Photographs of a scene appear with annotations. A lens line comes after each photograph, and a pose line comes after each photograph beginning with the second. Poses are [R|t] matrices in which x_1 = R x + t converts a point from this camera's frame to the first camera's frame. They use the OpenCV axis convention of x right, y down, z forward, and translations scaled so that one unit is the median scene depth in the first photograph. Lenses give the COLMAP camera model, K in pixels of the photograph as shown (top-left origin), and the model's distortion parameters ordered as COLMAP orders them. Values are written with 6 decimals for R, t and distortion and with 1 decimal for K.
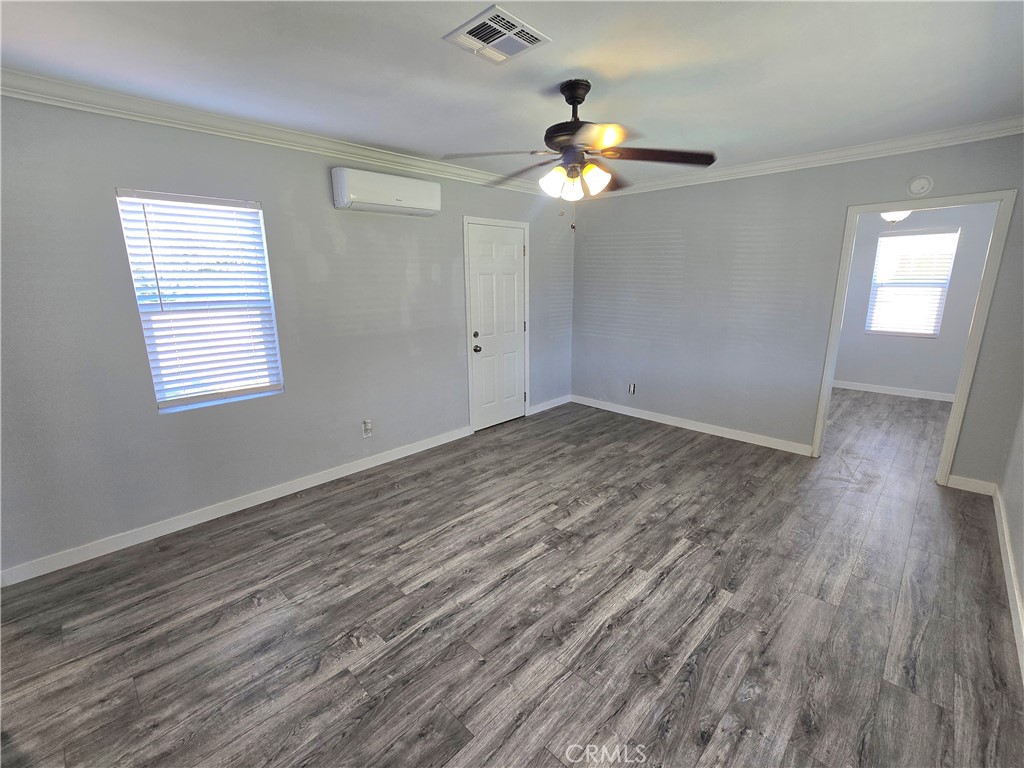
lens RADIAL K [[450.1, 0, 515.2], [0, 450.1, 381.6], [0, 0, 1]] dist [0.000076, -0.000057]
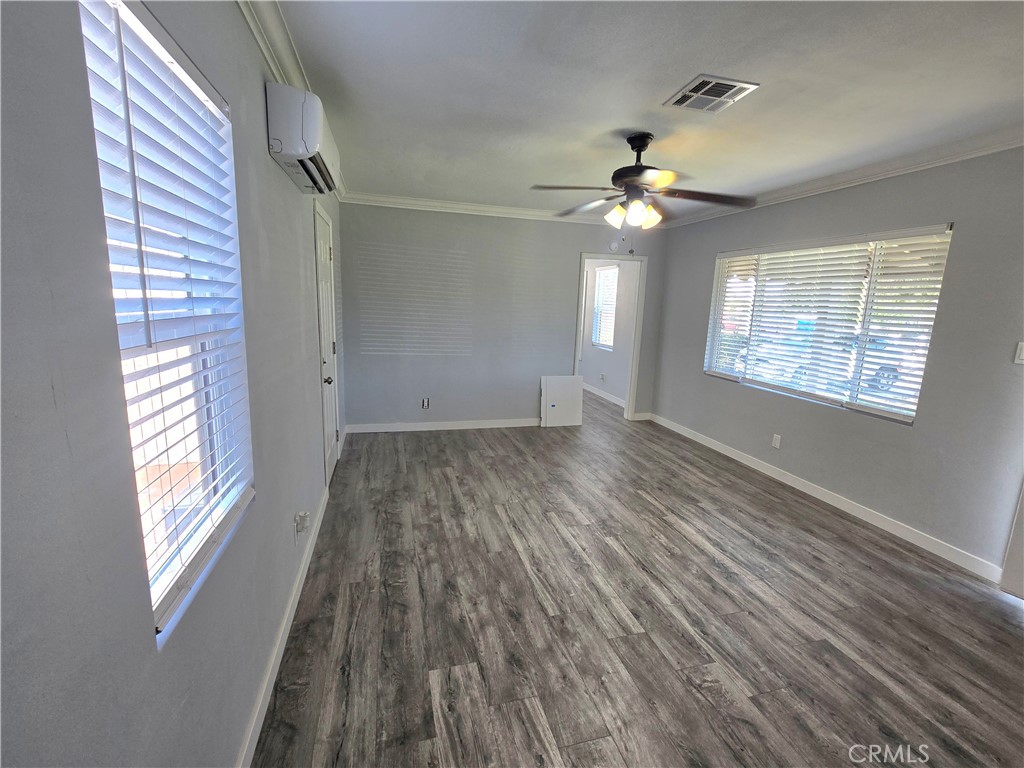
lens RADIAL K [[450.1, 0, 515.2], [0, 450.1, 381.6], [0, 0, 1]] dist [0.000076, -0.000057]
pose [[0.507312, -0.127270, 0.852313, -0.916918], [0.157587, 0.986058, 0.053442, -0.102022], [-0.847231, 0.107202, 0.520295, 0.578511]]
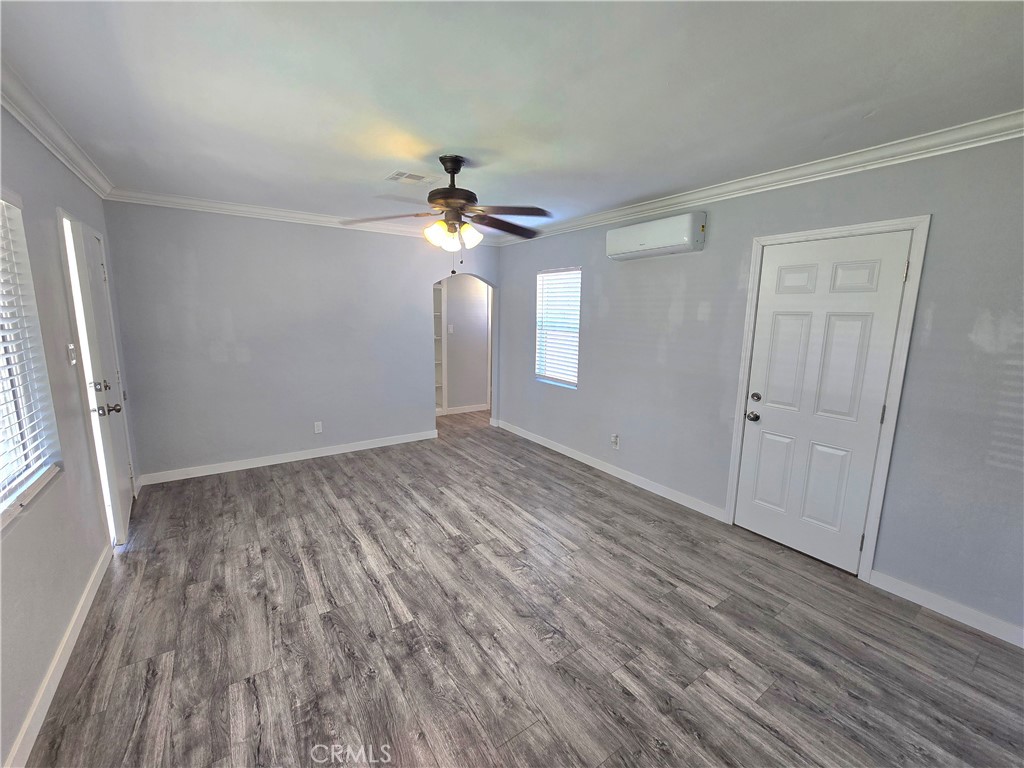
lens RADIAL K [[420.2, 0, 514.0], [0, 420.2, 381.1], [0, 0, 1]] dist [0.000240, -0.000382]
pose [[-0.192572, 0.165105, -0.967293, 1.037143], [-0.236553, 0.948862, 0.209053, -0.290544], [0.952344, 0.269074, -0.143668, 1.181264]]
